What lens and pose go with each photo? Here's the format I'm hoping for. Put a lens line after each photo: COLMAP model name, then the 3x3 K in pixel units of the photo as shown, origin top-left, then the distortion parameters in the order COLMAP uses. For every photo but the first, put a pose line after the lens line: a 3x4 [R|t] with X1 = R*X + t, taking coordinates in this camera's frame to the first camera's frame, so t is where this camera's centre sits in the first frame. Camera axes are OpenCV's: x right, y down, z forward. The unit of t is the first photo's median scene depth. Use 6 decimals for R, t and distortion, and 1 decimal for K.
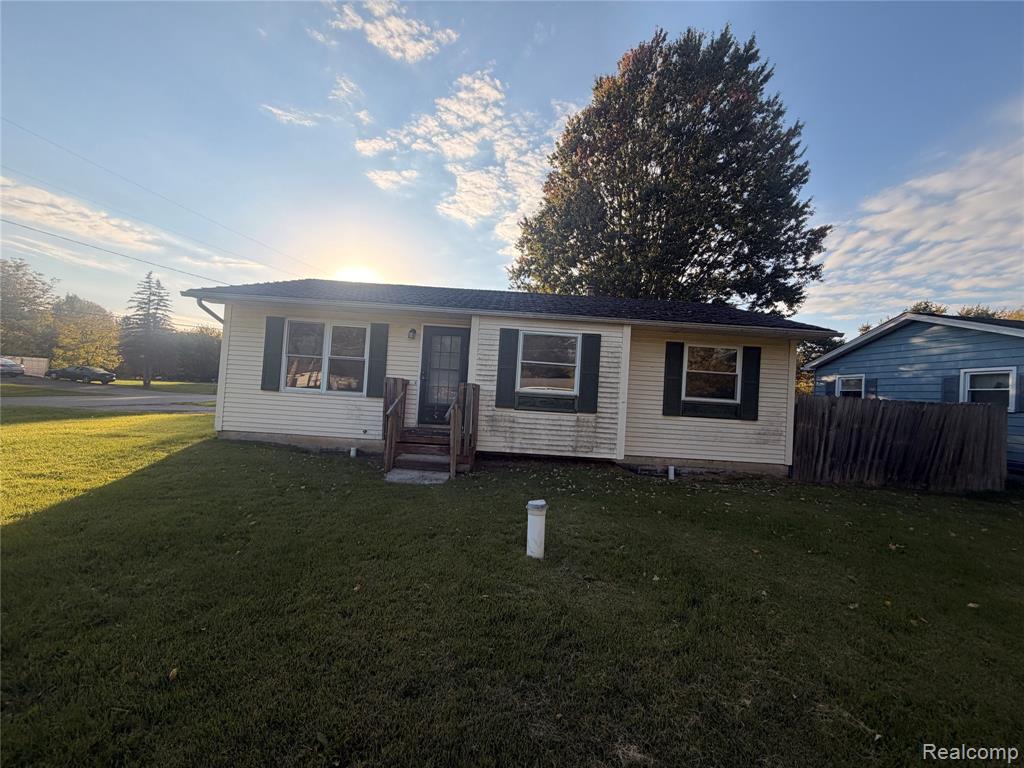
lens RADIAL K [[414.2, 0, 515.3], [0, 414.2, 383.0], [0, 0, 1]] dist [0.002473, 0.000426]
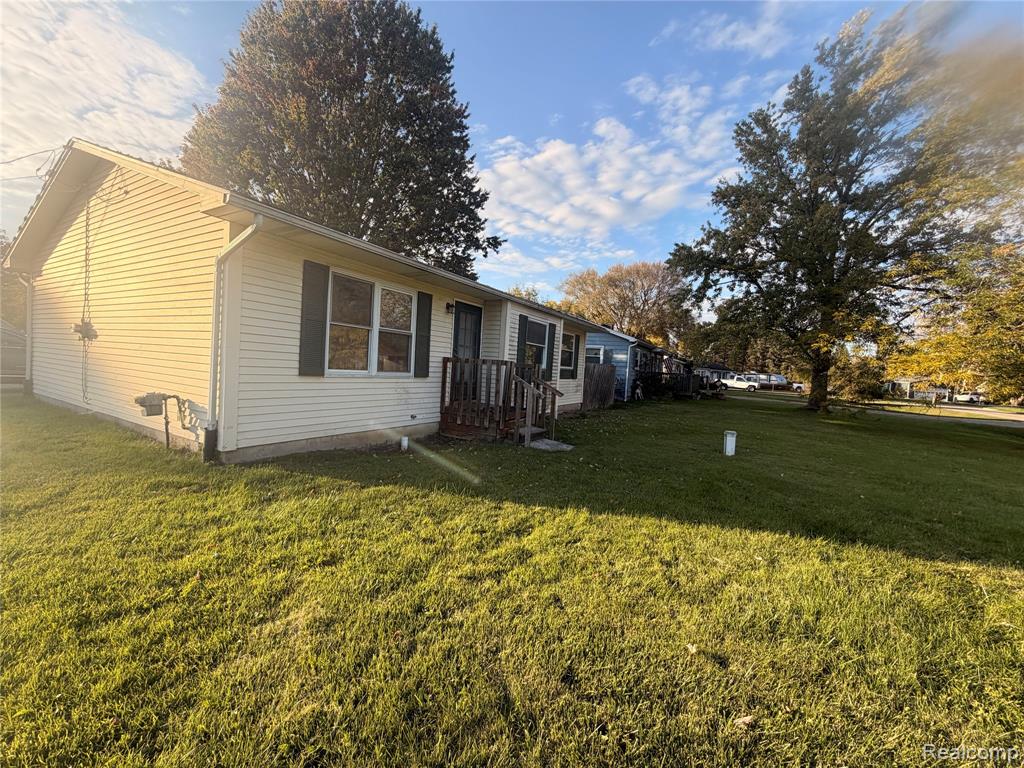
lens RADIAL K [[414.2, 0, 508.3], [0, 414.2, 382.3], [0, 0, 1]] dist [0.002473, 0.000426]
pose [[0.507942, -0.064323, 0.858986, -1.007449], [-0.051524, 0.993154, 0.104838, -0.057914], [-0.859849, -0.097510, 0.501150, 0.391487]]
